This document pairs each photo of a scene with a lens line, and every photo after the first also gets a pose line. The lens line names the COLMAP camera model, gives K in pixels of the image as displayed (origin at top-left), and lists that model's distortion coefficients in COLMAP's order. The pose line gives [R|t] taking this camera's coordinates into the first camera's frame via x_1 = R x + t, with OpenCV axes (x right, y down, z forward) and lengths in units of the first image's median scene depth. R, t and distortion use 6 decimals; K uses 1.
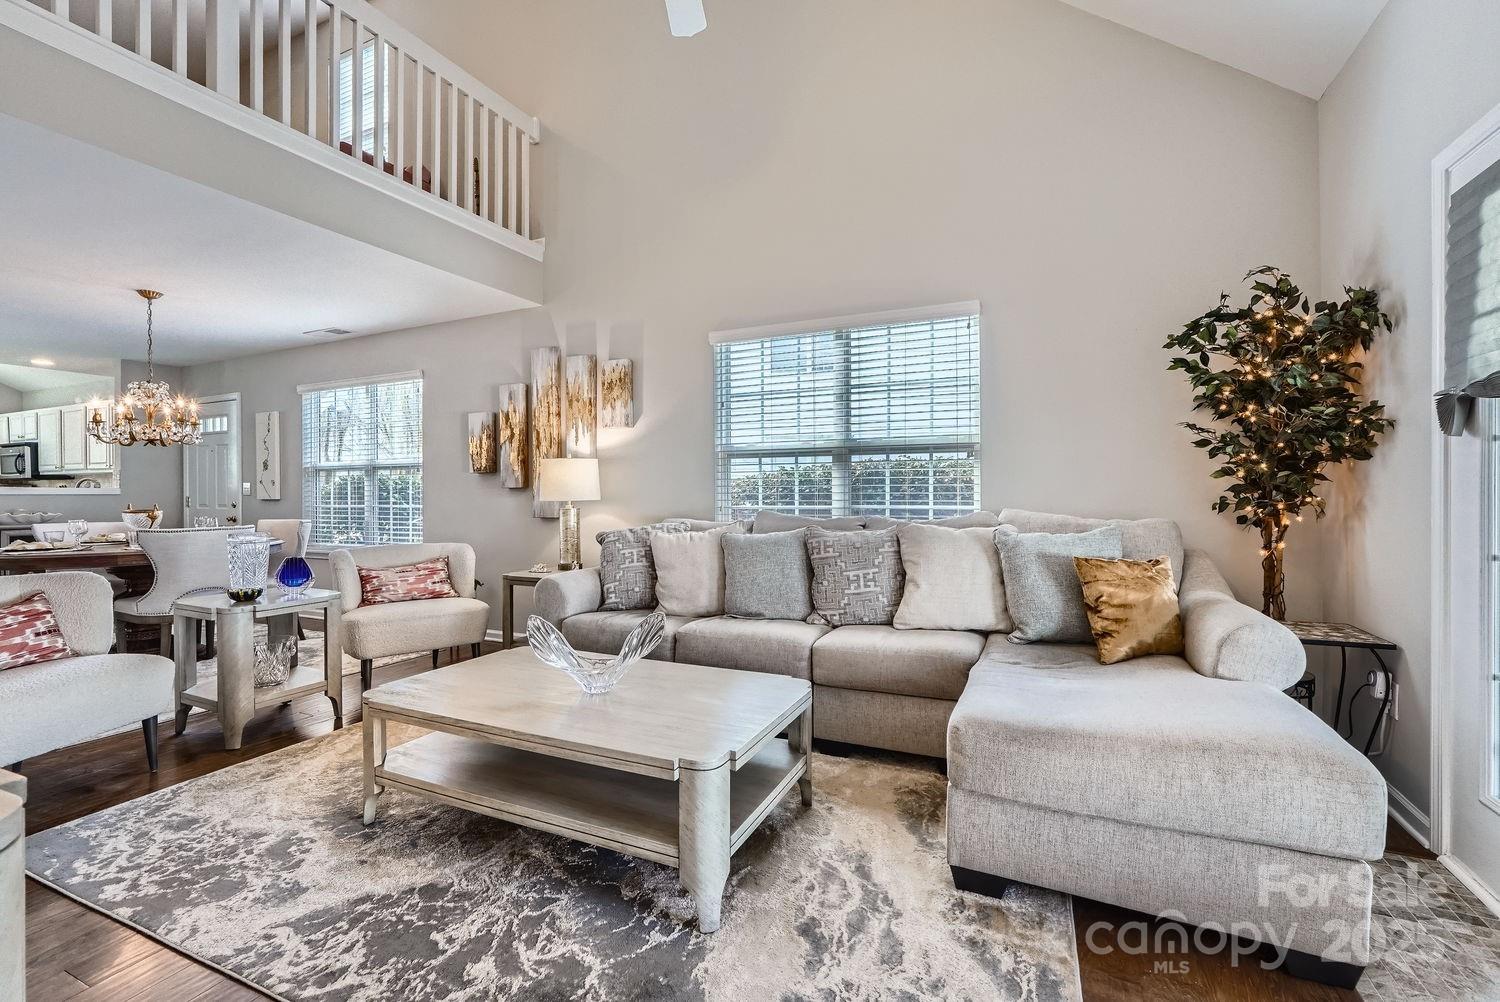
lens RADIAL K [[641.6, 0, 756.1], [0, 641.6, 495.6], [0, 0, 1]] dist [-0.013110, 0.003040]
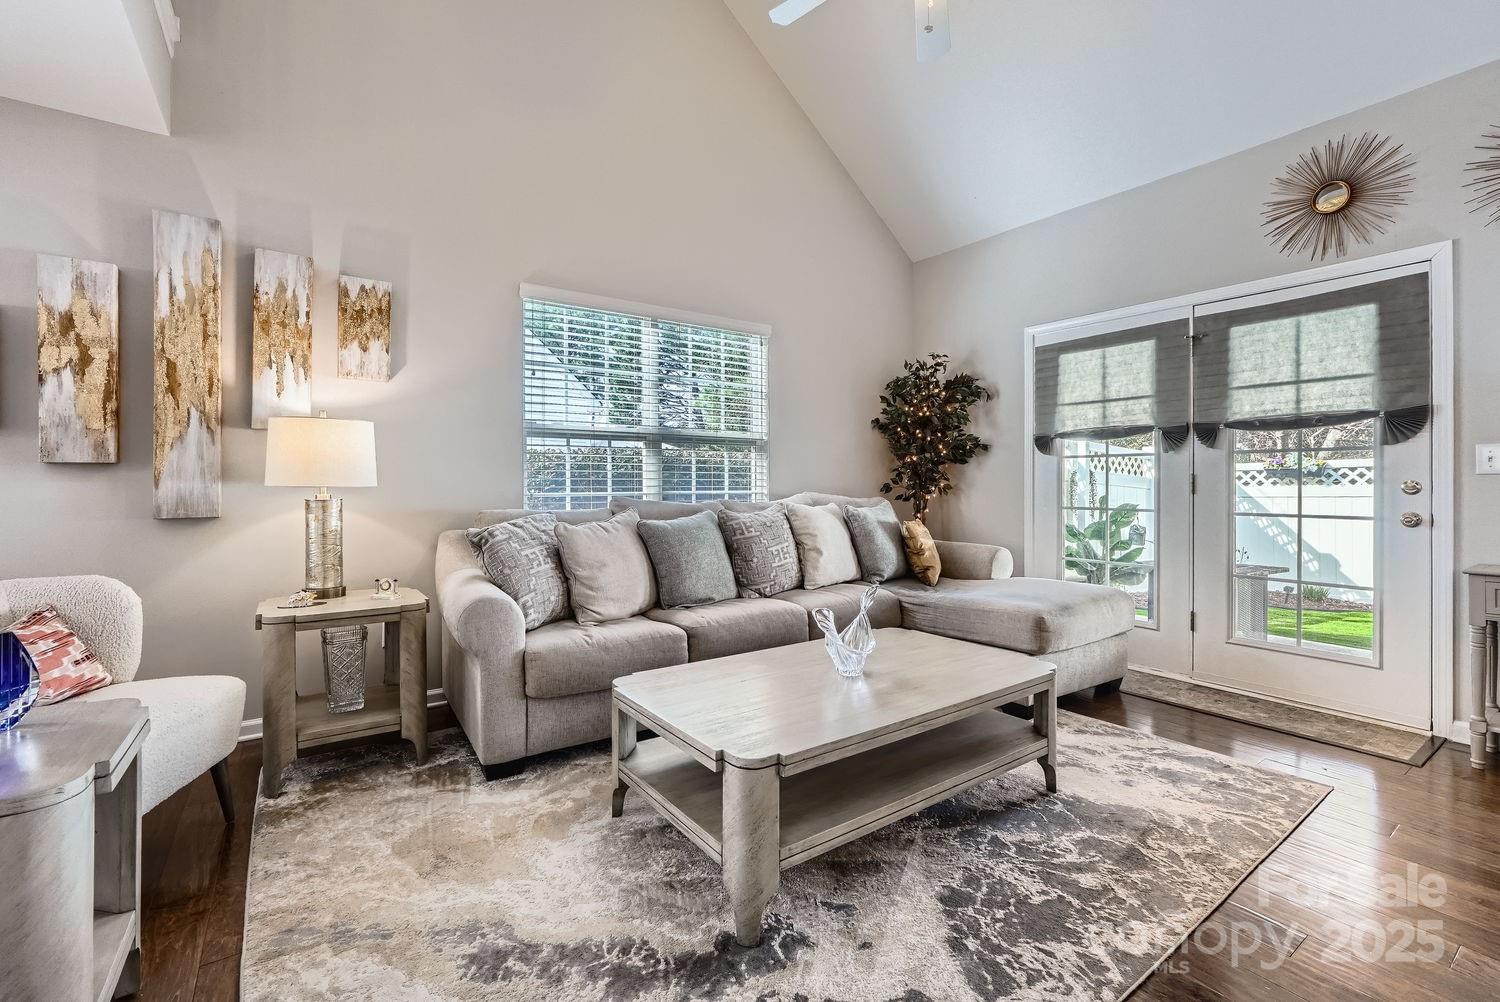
lens RADIAL K [[641.6, 0, 746.3], [0, 641.6, 480.6], [0, 0, 1]] dist [-0.013110, 0.003040]
pose [[0.512520, 0.008250, 0.858636, -0.825790], [0.001894, 0.999941, -0.010738, 0.012129], [-0.858673, 0.007129, 0.512474, 0.439725]]
